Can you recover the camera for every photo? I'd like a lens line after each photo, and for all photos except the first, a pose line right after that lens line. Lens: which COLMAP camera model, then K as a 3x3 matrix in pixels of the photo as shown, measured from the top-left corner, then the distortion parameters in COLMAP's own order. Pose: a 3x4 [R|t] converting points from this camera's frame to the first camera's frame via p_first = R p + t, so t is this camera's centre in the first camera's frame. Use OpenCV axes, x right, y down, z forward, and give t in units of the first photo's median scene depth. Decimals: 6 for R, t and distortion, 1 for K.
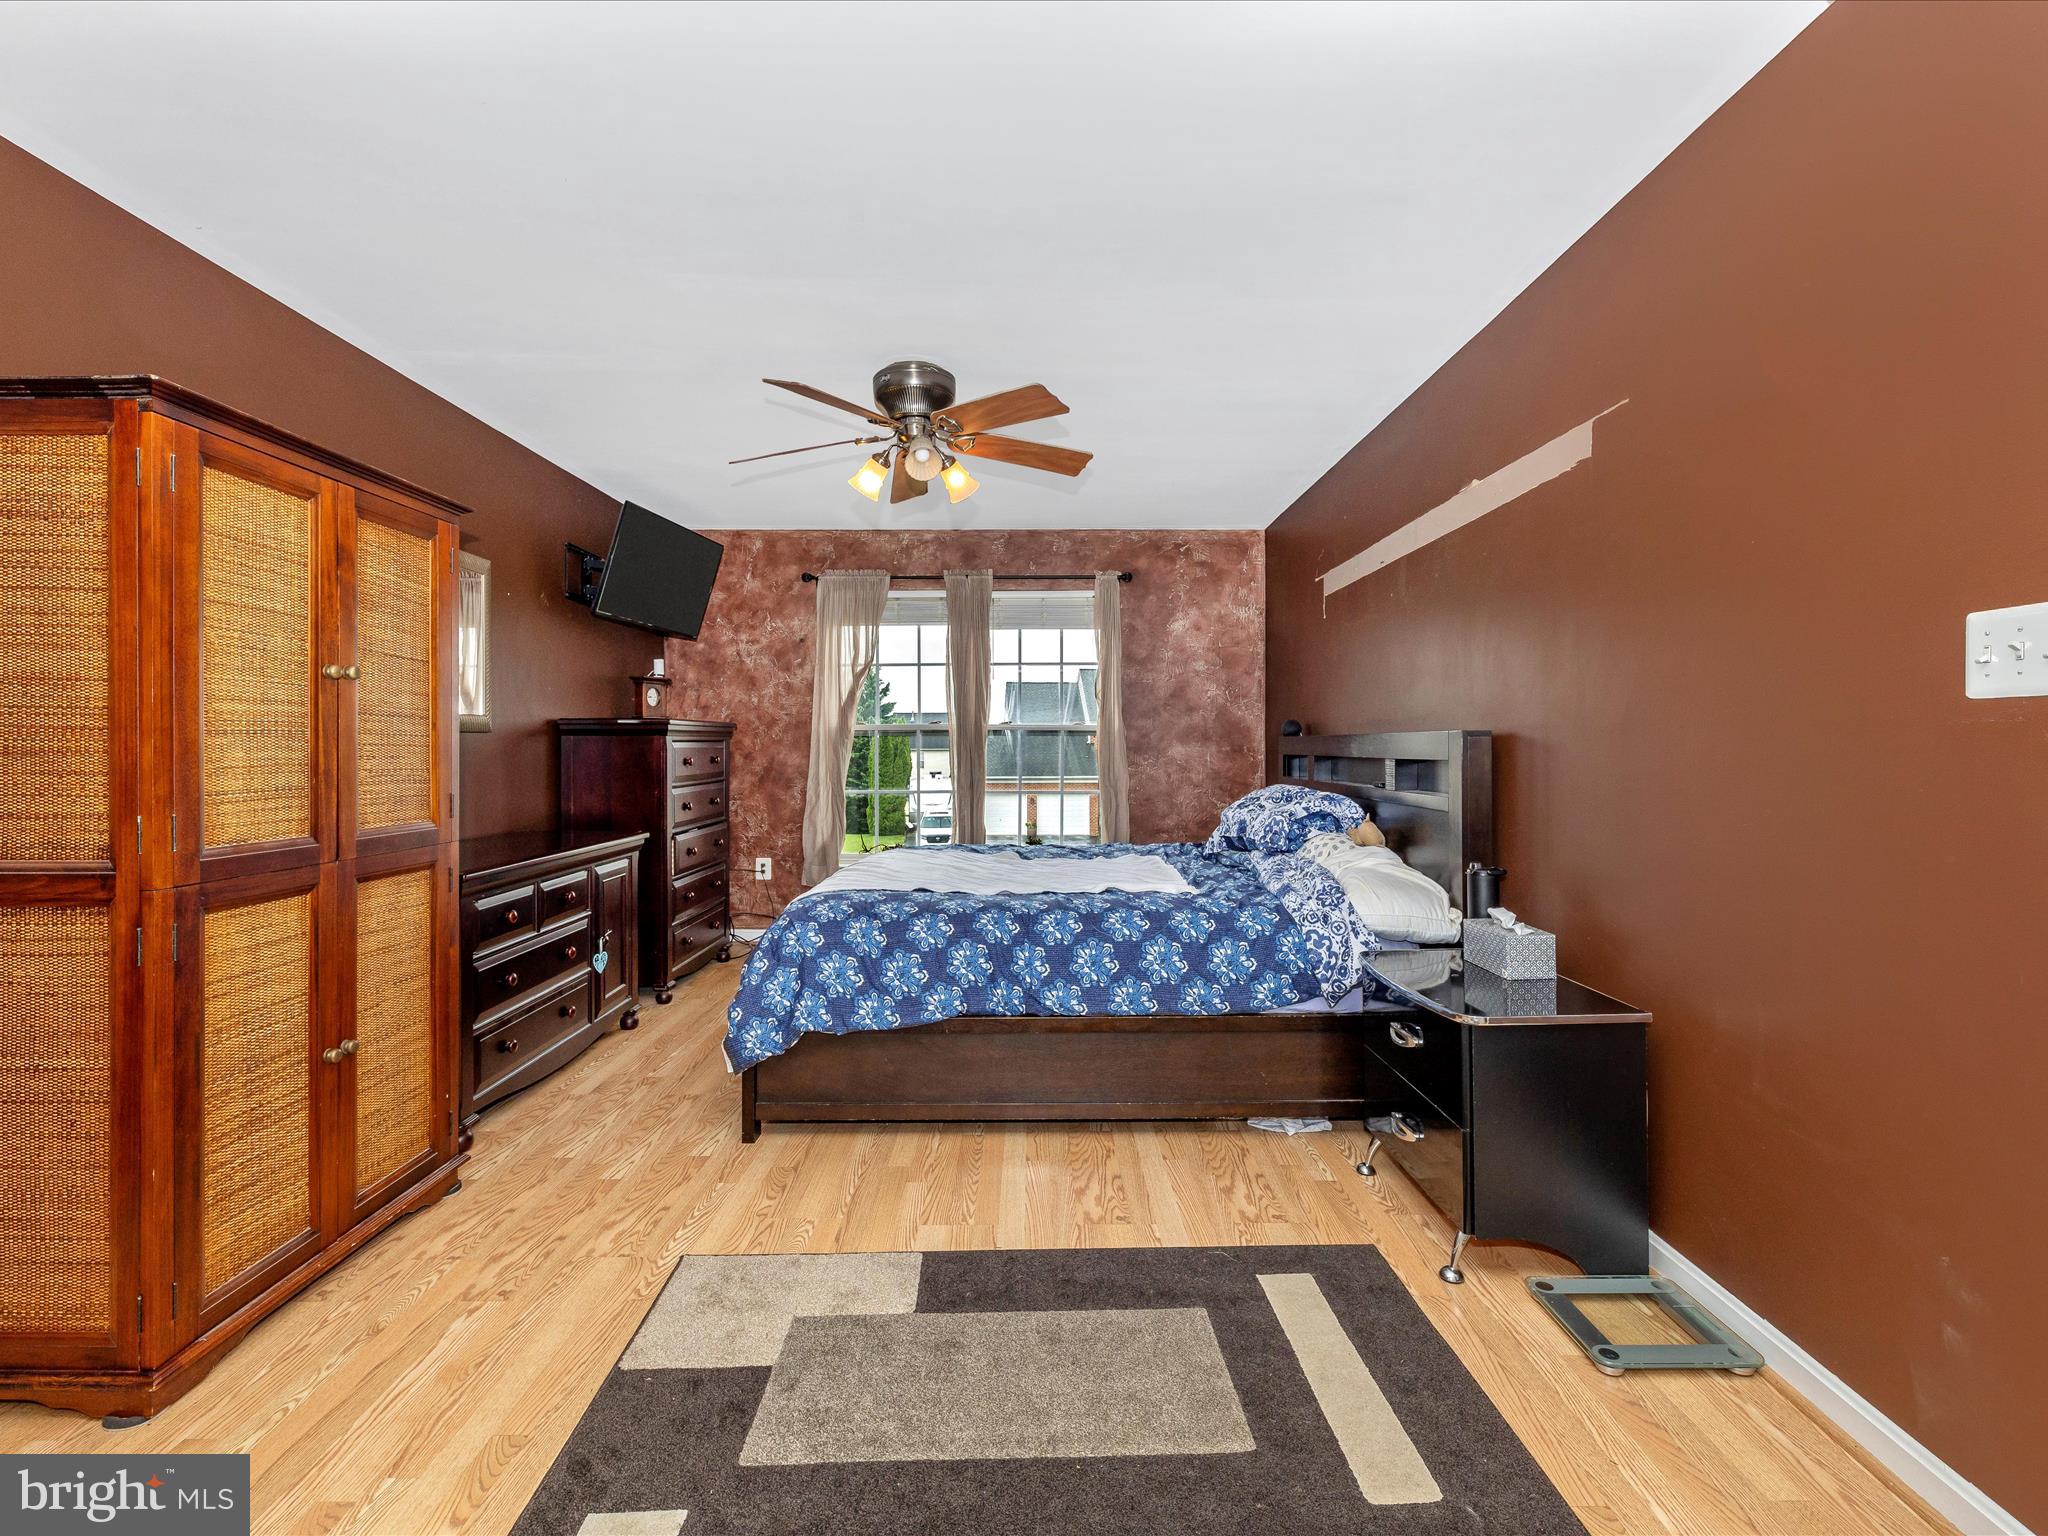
lens RADIAL K [[927.2, 0, 1078.0], [0, 927.2, 757.1], [0, 0, 1]] dist [-0.001283, 0.000254]
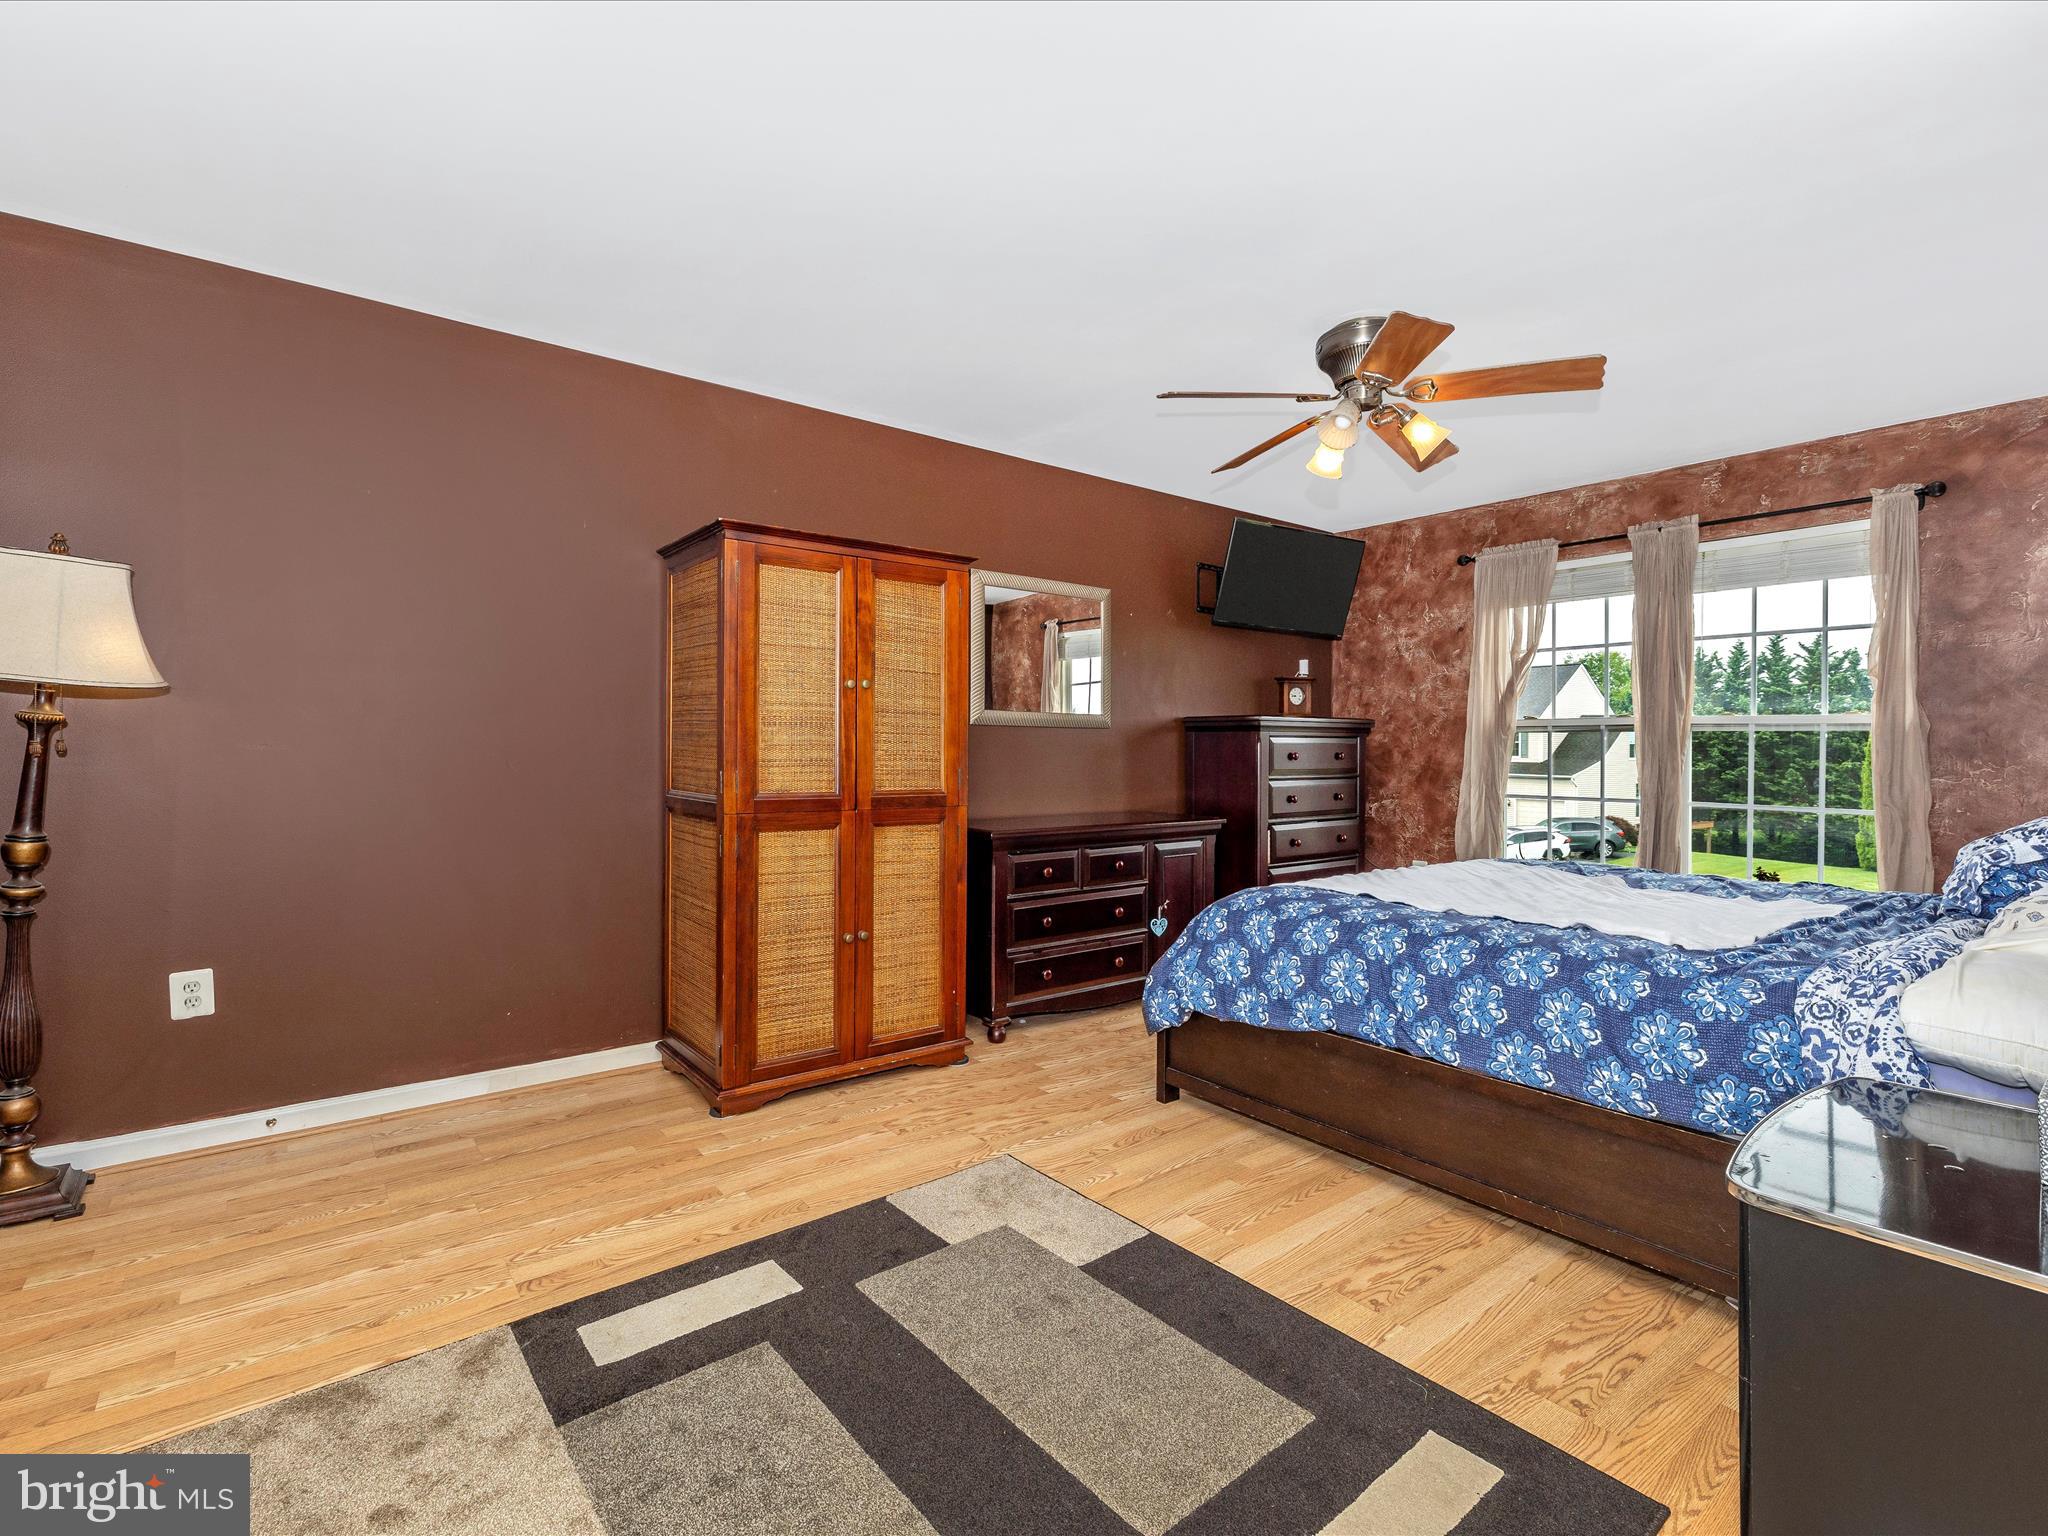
lens RADIAL K [[993.3, 0, 1117.2], [0, 993.3, 763.1], [0, 0, 1]] dist [-0.001727, -0.000203]
pose [[0.625942, 0.017612, -0.779671, 0.469568], [-0.018263, 0.999802, 0.007922, 0.010320], [0.779656, 0.009280, 0.626139, 0.209034]]
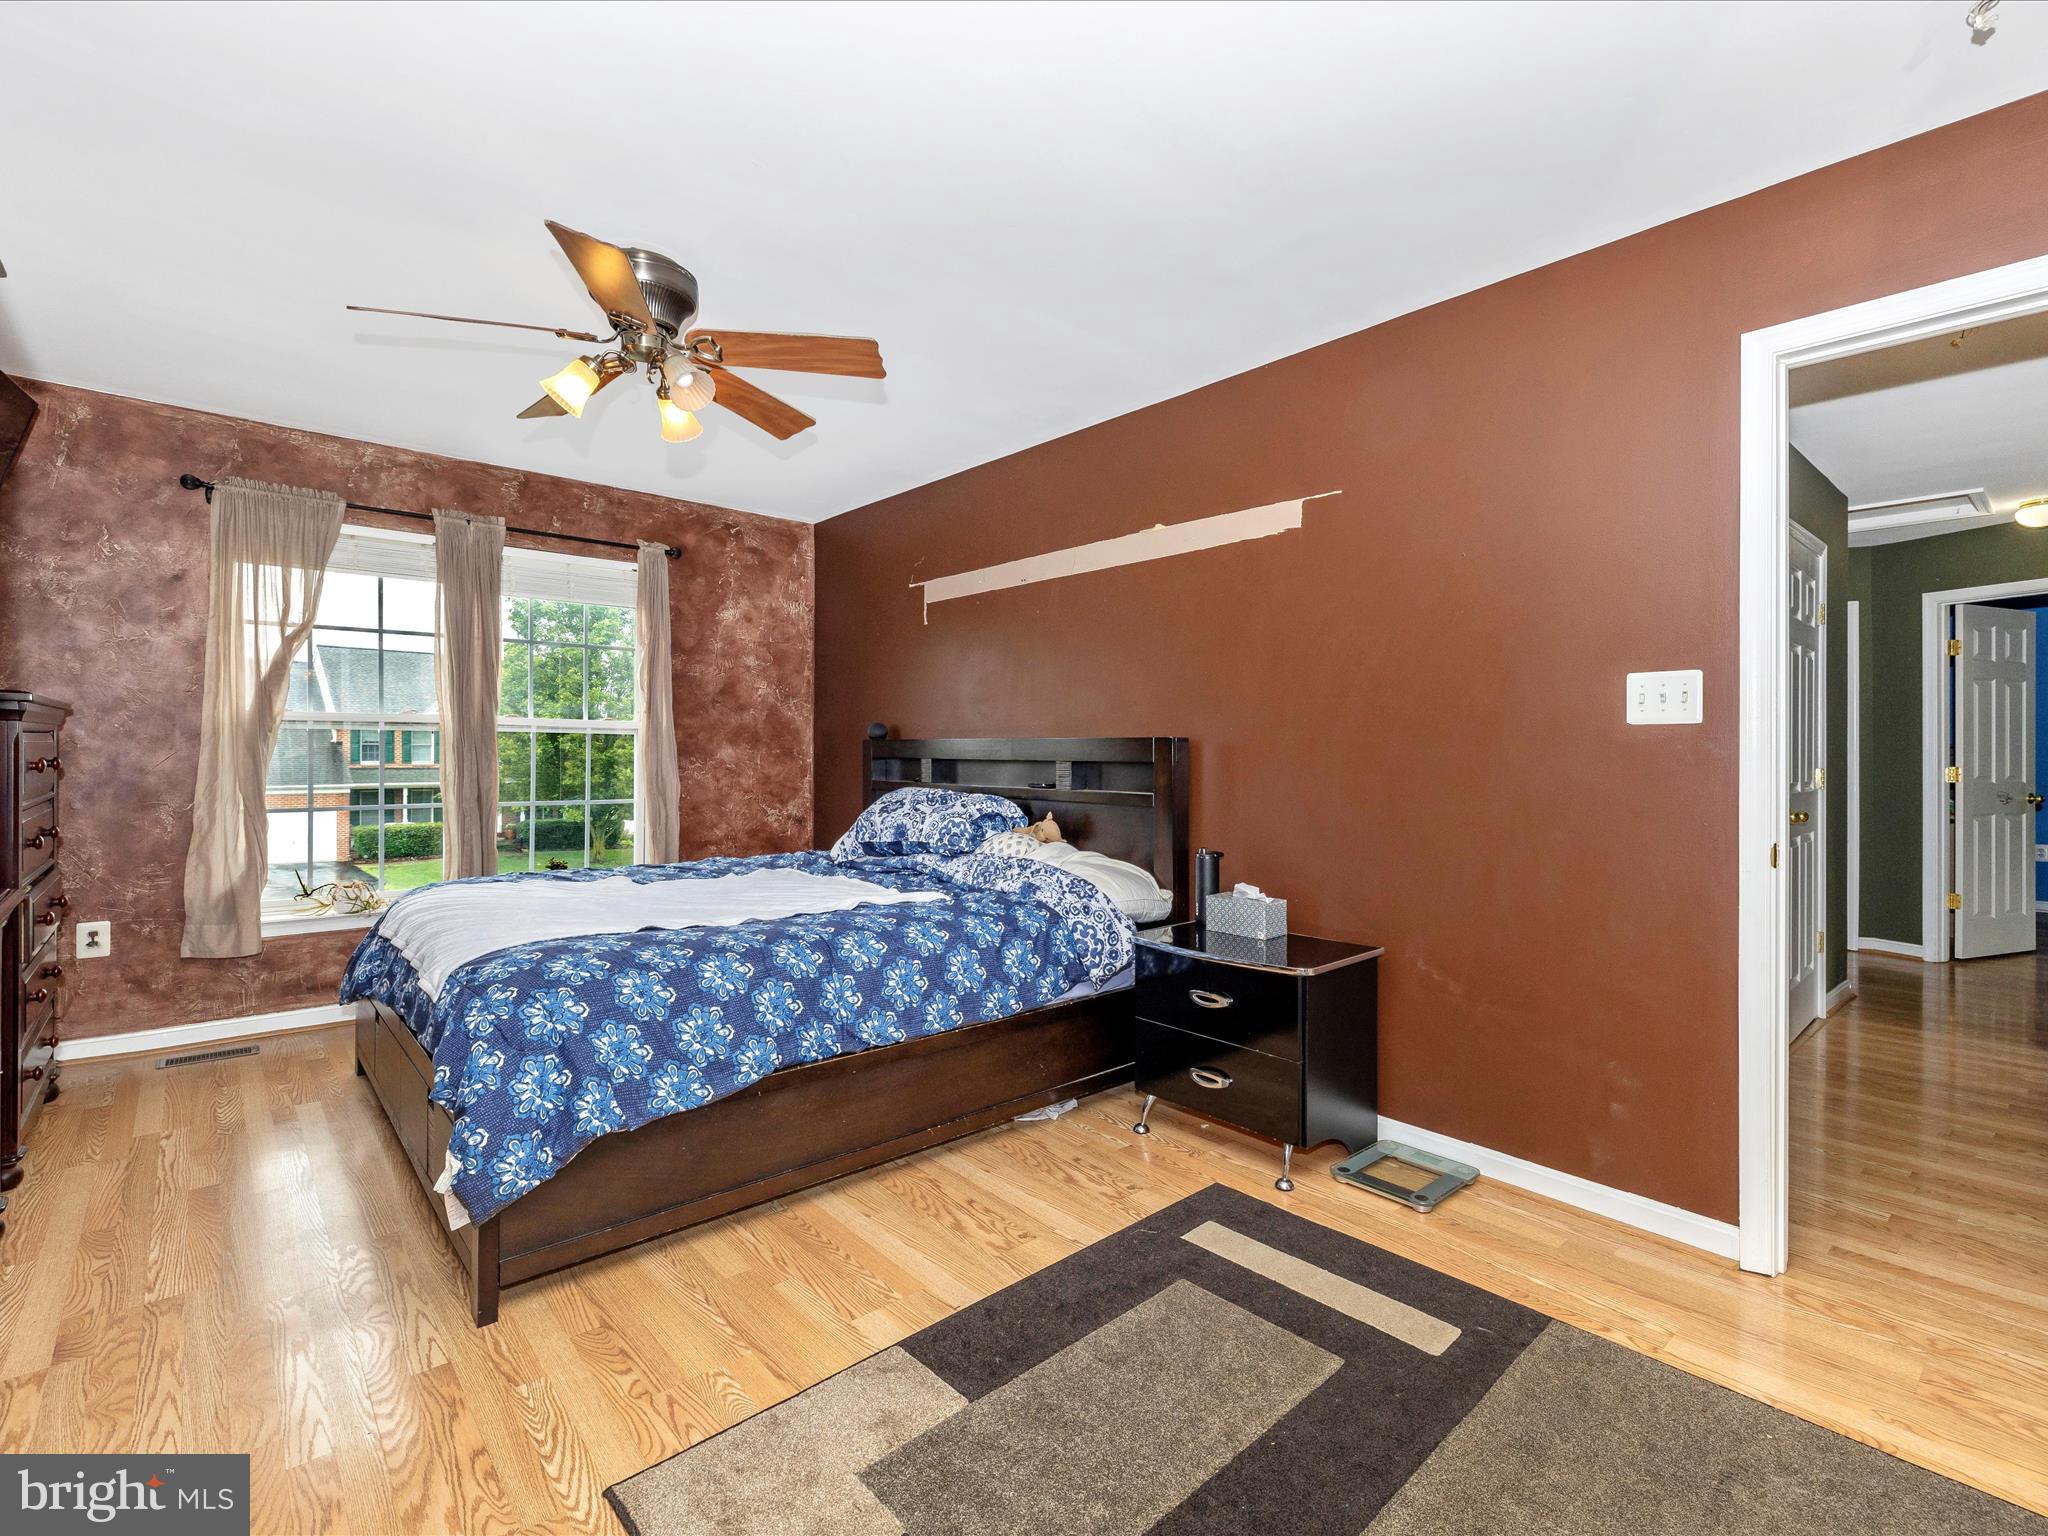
lens RADIAL K [[927.2, 0, 1078.0], [0, 927.2, 757.1], [0, 0, 1]] dist [-0.001283, 0.000254]
pose [[0.757738, 0.004497, 0.652544, -0.436319], [-0.001585, 0.999986, -0.005052, 0.002029], [-0.652557, 0.002794, 0.757734, 0.183241]]
